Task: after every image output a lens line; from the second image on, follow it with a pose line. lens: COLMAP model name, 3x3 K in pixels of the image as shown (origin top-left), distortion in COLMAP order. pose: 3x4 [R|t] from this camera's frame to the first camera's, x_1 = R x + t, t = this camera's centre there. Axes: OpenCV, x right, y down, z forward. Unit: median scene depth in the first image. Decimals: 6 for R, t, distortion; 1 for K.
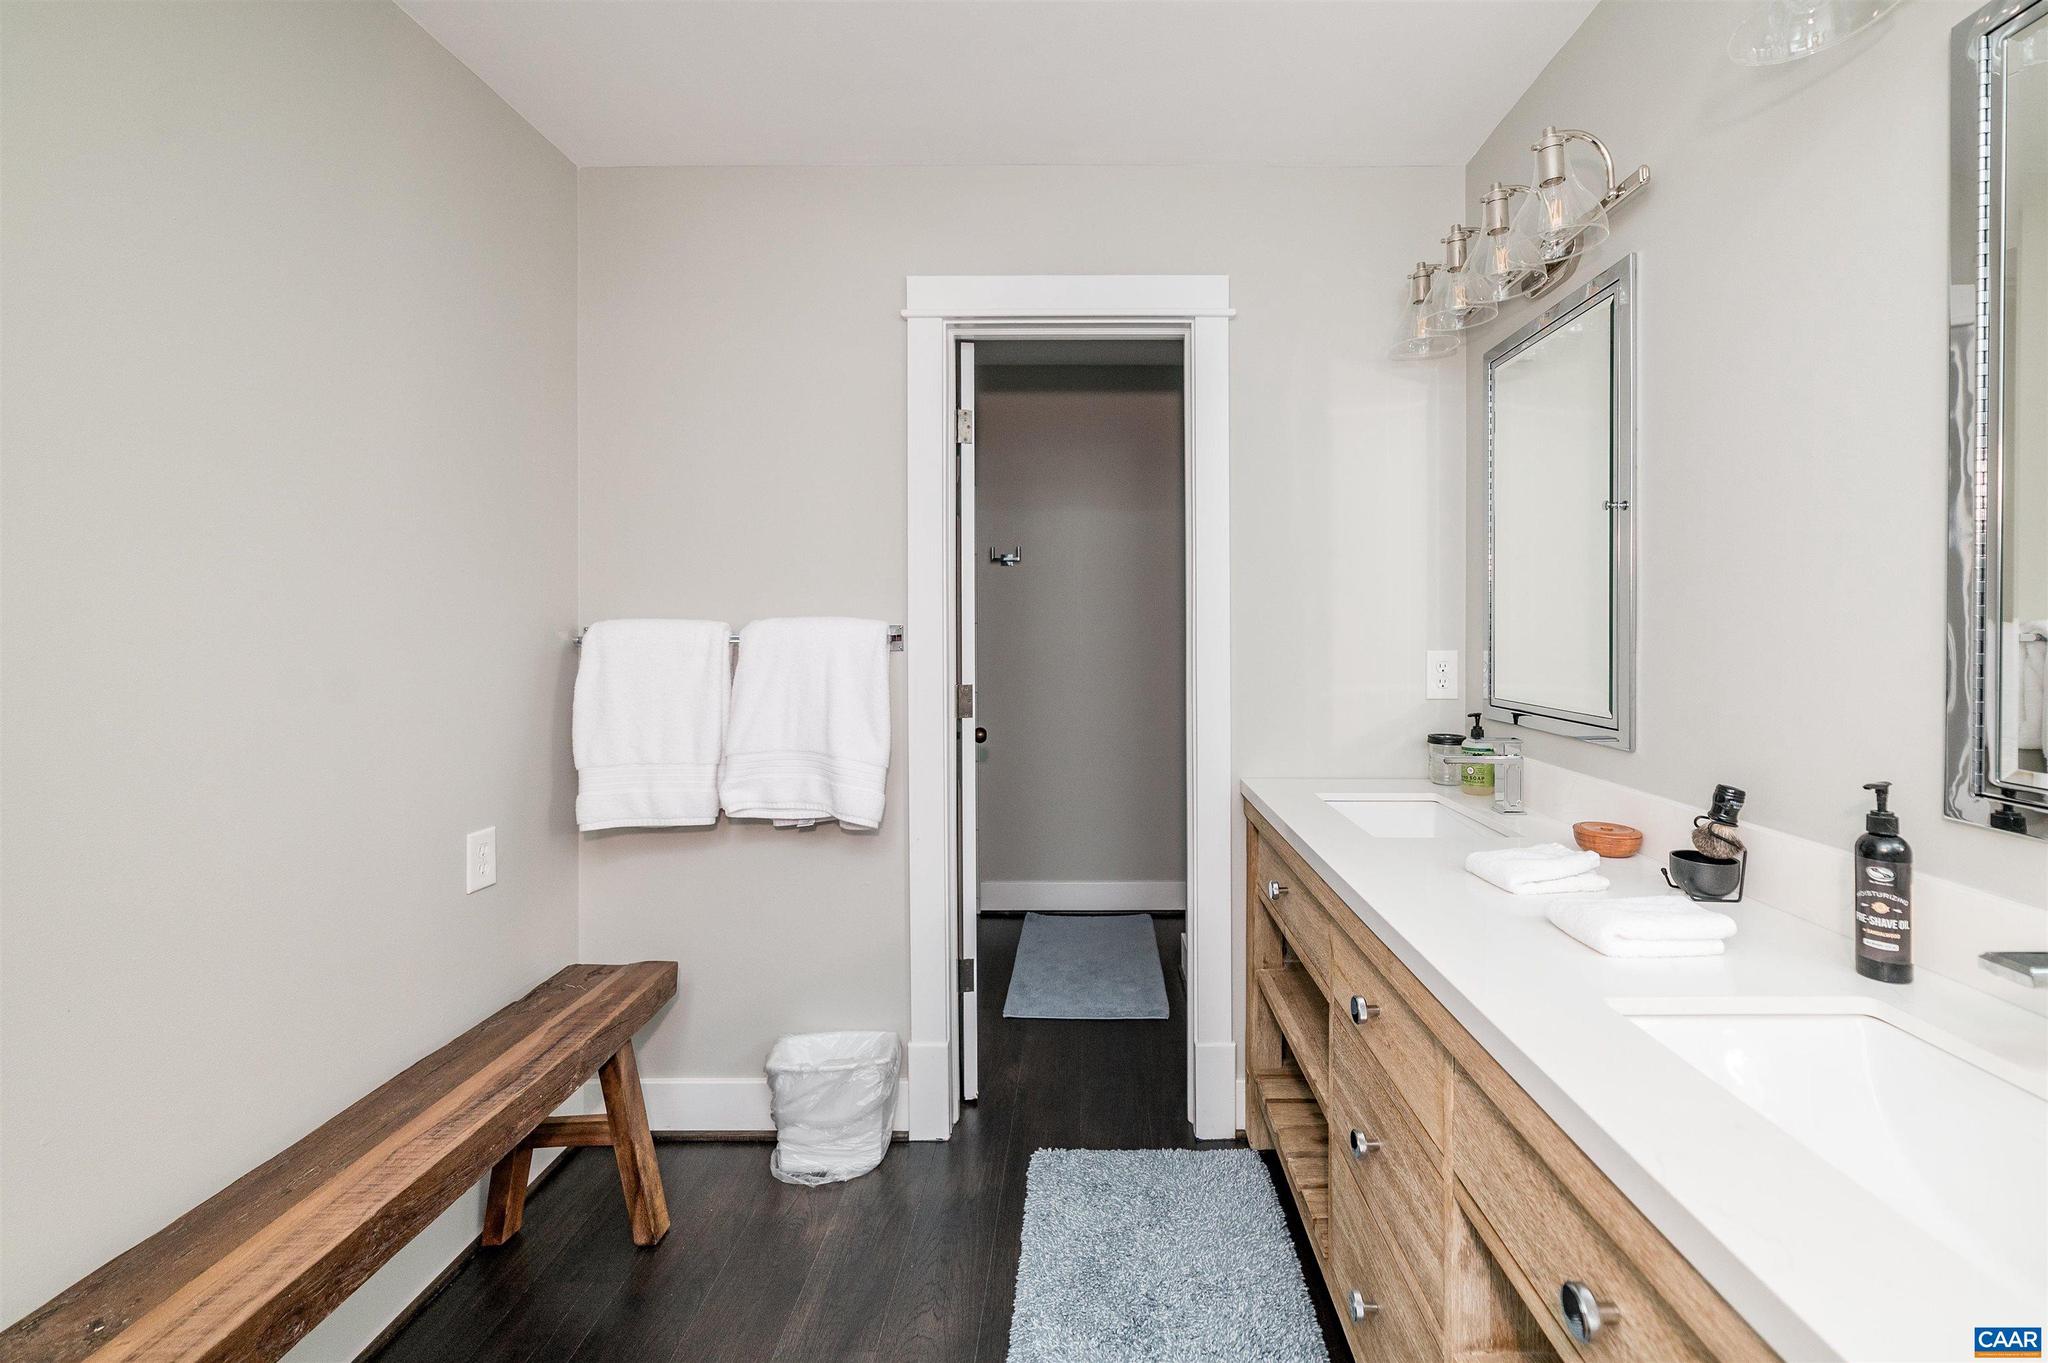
lens RADIAL K [[845.2, 0, 1092.5], [0, 845.2, 619.9], [0, 0, 1]] dist [0.000854, 0.000503]
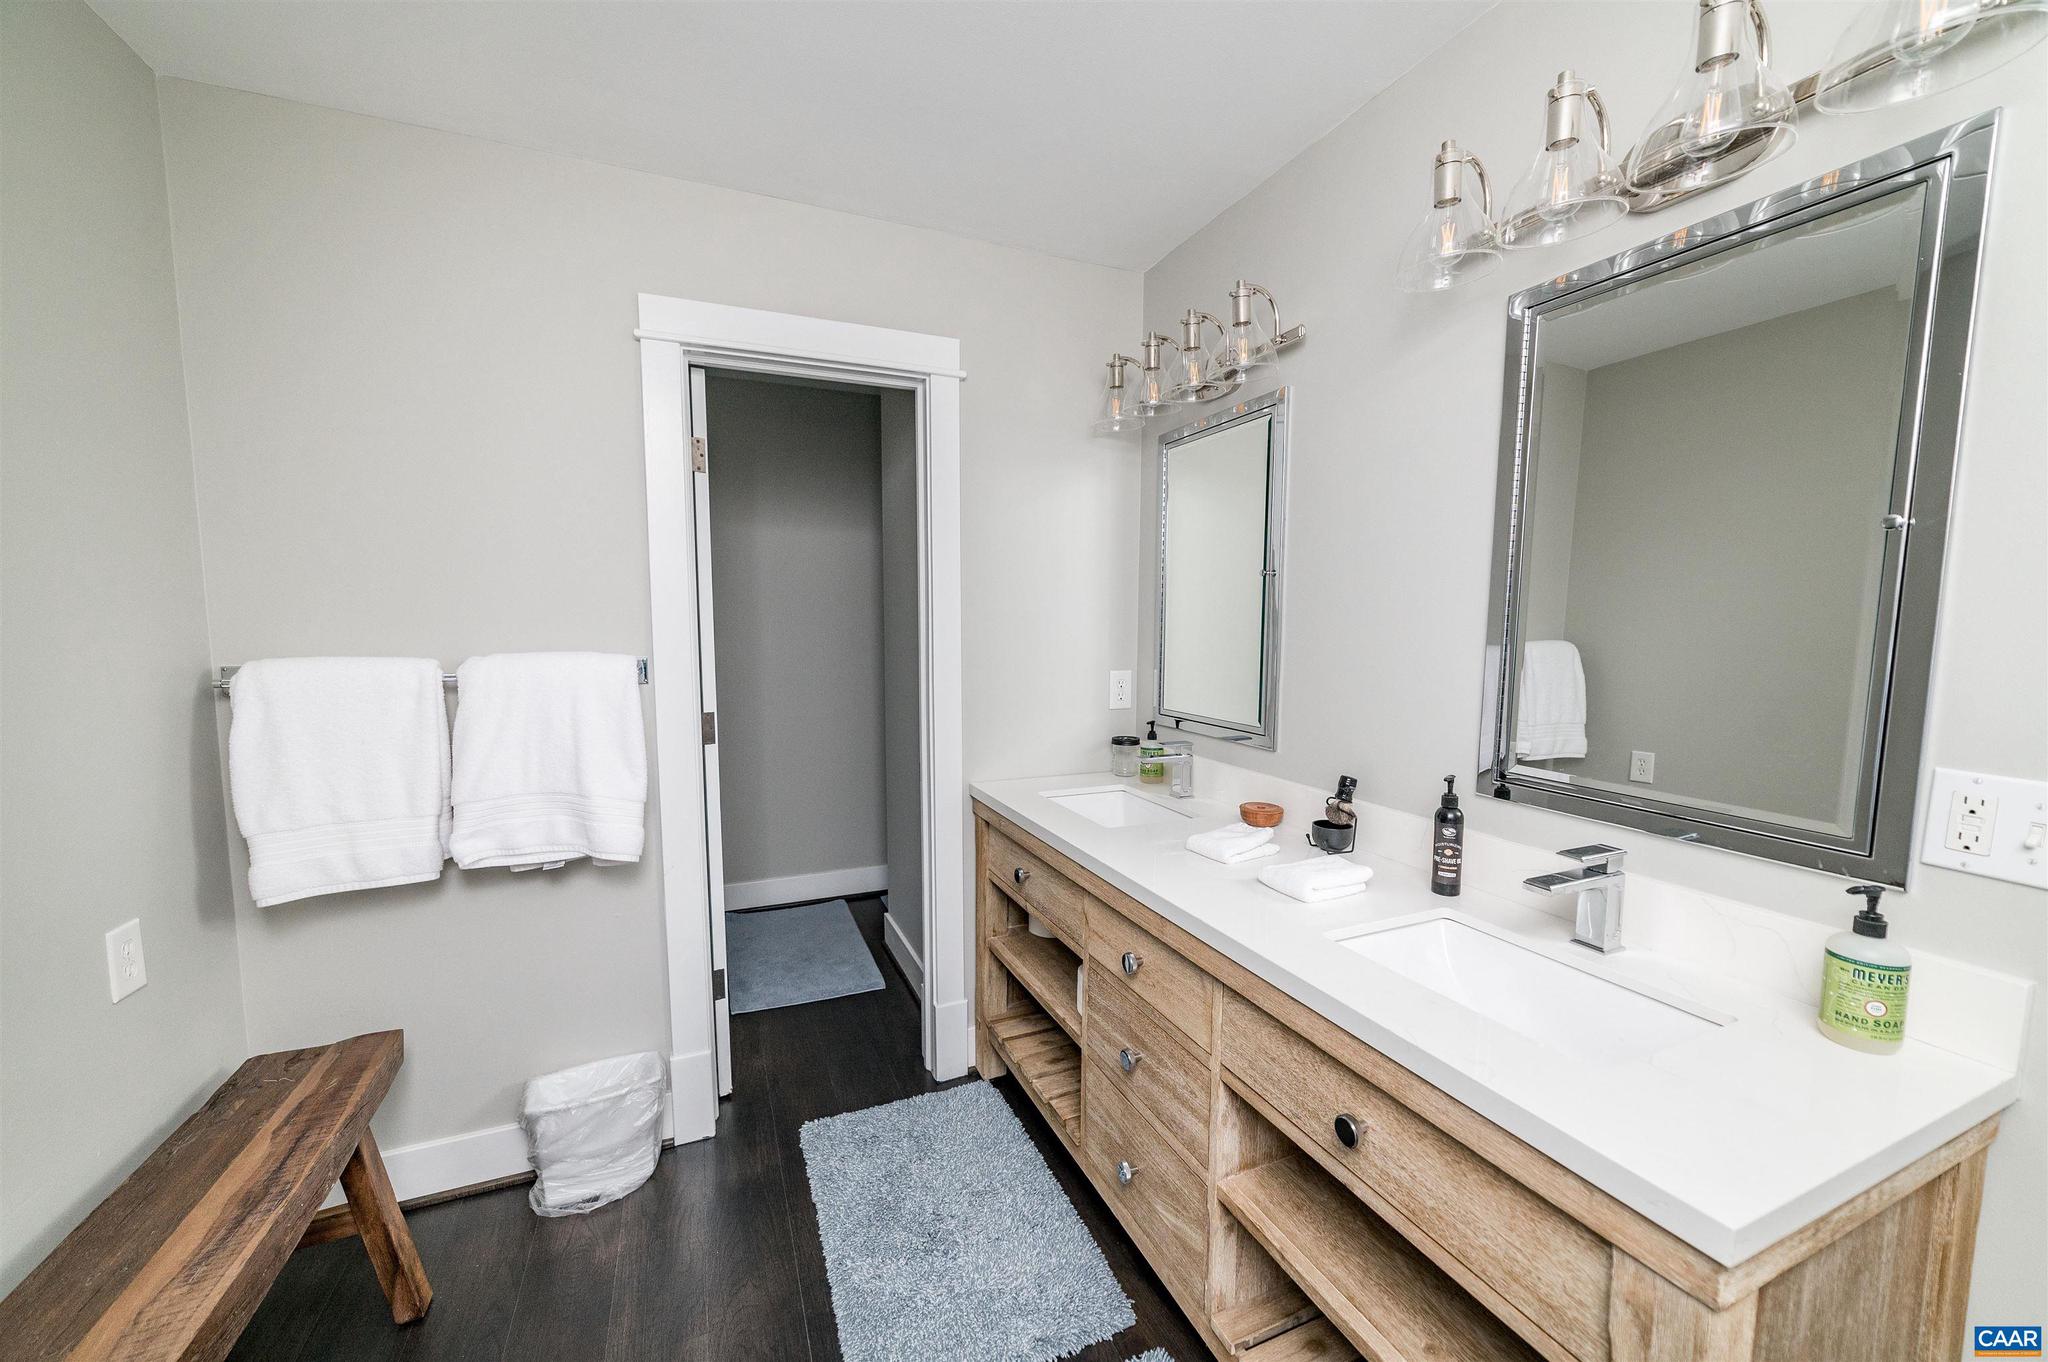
lens RADIAL K [[778.4, 0, 1024.0], [0, 778.4, 681.0], [0, 0, 1]] dist [0.001627, 0.000864]
pose [[0.920785, -0.028560, 0.389022, -0.196115], [-0.006758, 0.995998, 0.089118, -0.057860], [-0.390011, -0.084687, 0.916908, -0.015016]]
